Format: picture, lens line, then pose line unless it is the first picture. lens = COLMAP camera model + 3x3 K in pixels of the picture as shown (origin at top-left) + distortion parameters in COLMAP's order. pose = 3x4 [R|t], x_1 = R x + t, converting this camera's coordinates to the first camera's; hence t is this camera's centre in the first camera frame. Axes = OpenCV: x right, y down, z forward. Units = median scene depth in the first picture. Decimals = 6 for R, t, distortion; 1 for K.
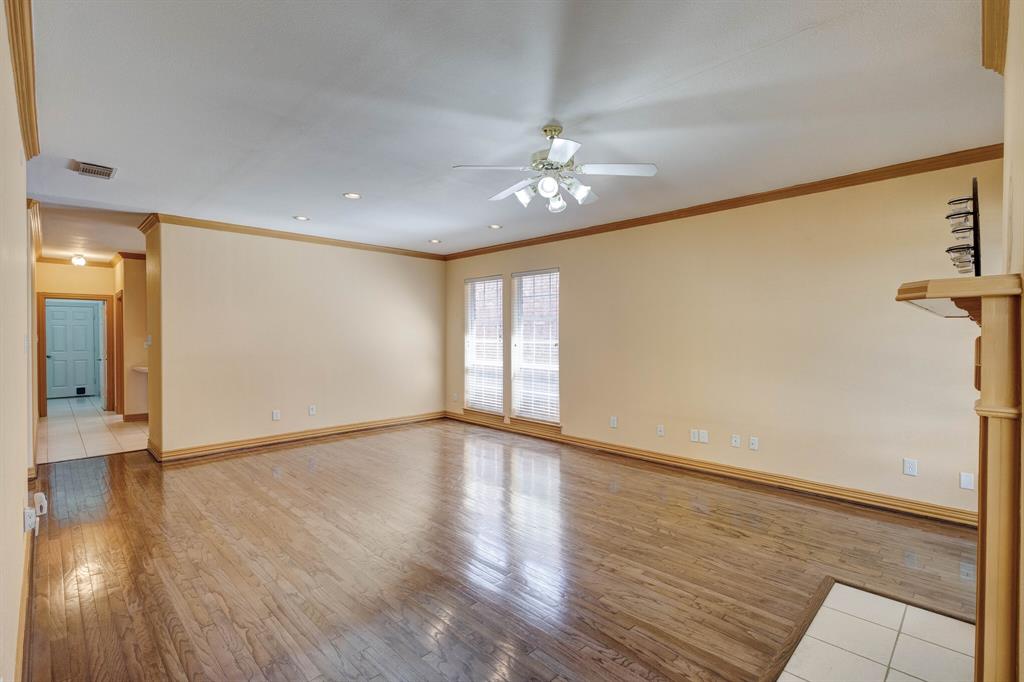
lens RADIAL K [[466.8, 0, 512.0], [0, 466.8, 341.0], [0, 0, 1]] dist [0.003471, 0.000020]
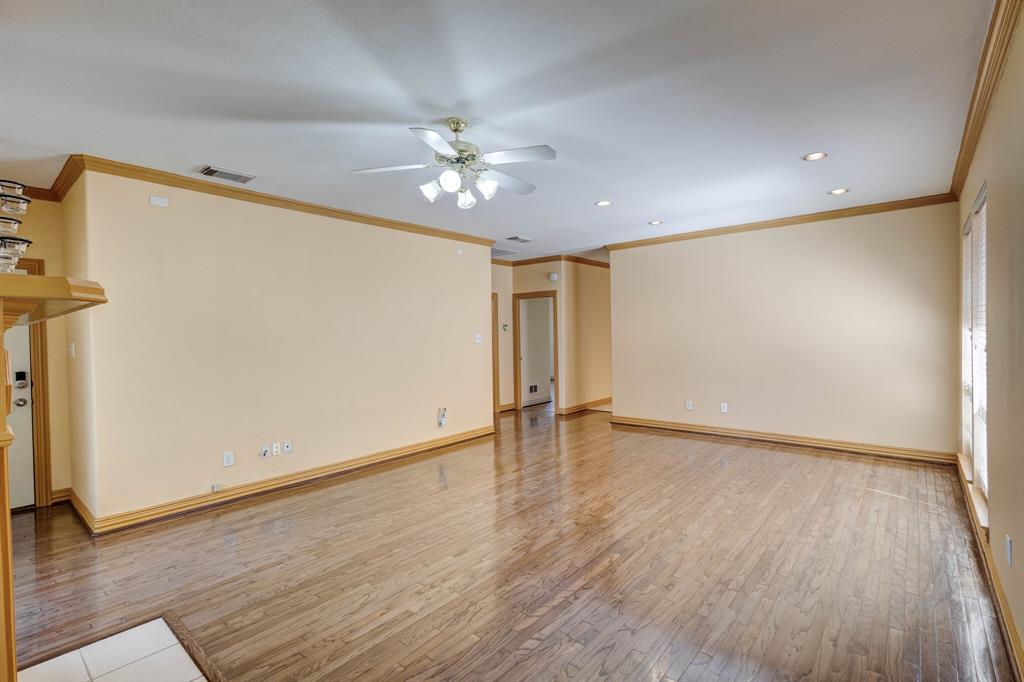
lens RADIAL K [[466.8, 0, 512.0], [0, 466.8, 341.0], [0, 0, 1]] dist [0.003471, 0.000020]
pose [[0.087105, 0.015962, -0.996071, 0.799237], [0.004491, 0.999855, 0.016416, -0.012641], [0.996189, -0.005904, 0.087021, 0.775248]]
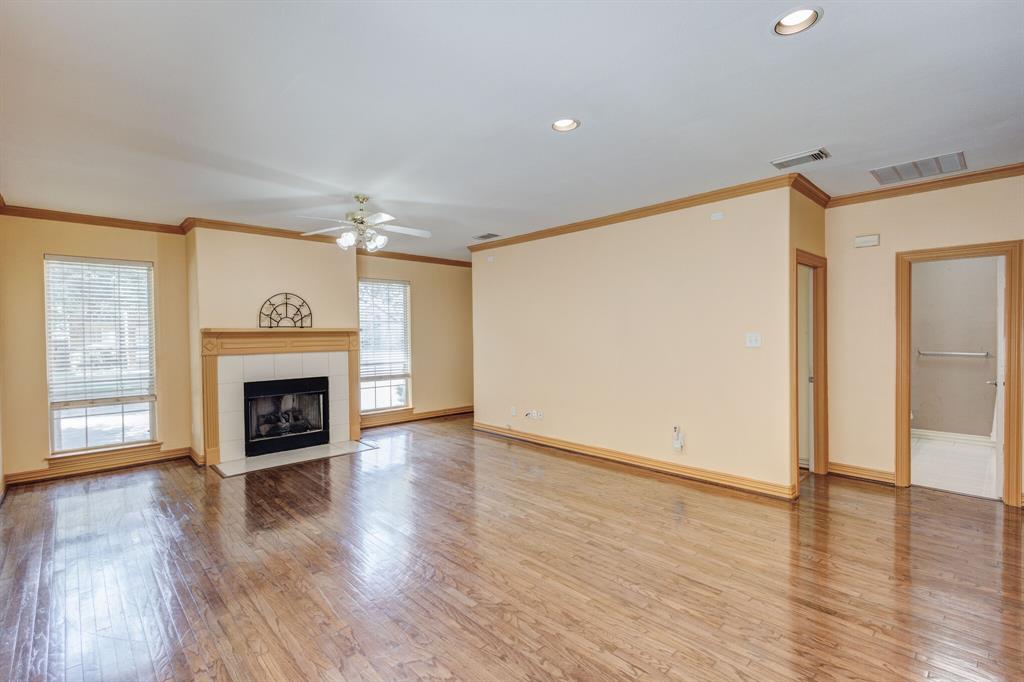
lens RADIAL K [[472.2, 0, 518.3], [0, 472.2, 338.0], [0, 0, 1]] dist [0.001861, -0.000064]
pose [[-0.999847, 0.012576, 0.012124, -0.311760], [0.012887, 0.999582, 0.025865, -0.034277], [-0.011793, 0.026018, -0.999592, 1.864689]]
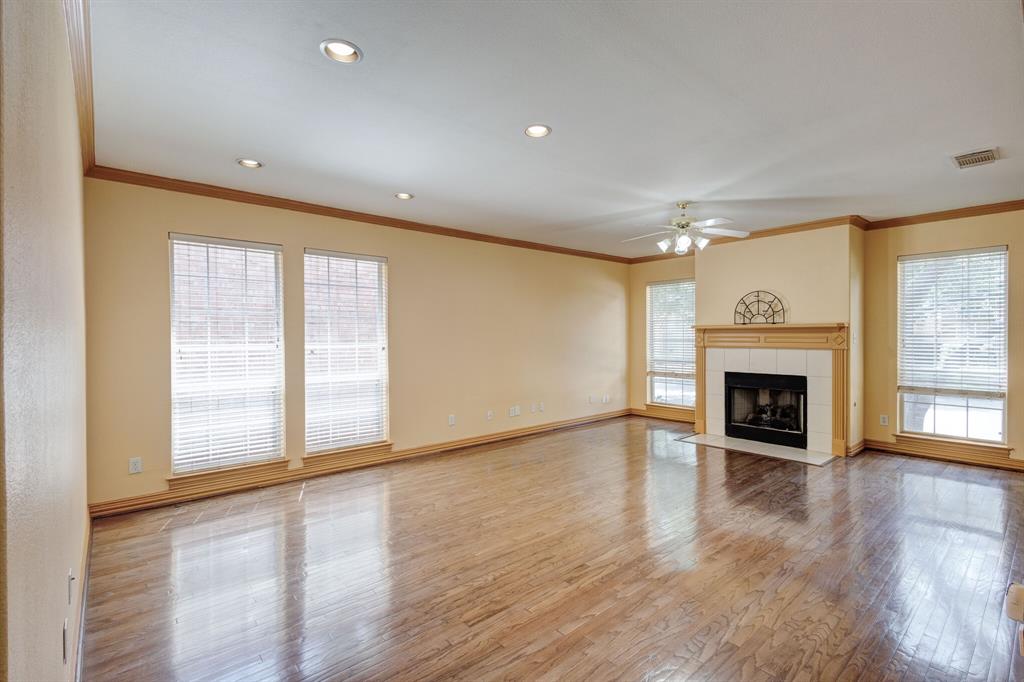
lens RADIAL K [[473.2, 0, 508.1], [0, 473.2, 340.8], [0, 0, 1]] dist [0.003907, -0.000337]
pose [[0.072616, -0.010277, 0.997307, -1.155472], [0.019575, 0.999769, 0.008877, -0.013353], [-0.997168, 0.018877, 0.072800, 1.113909]]
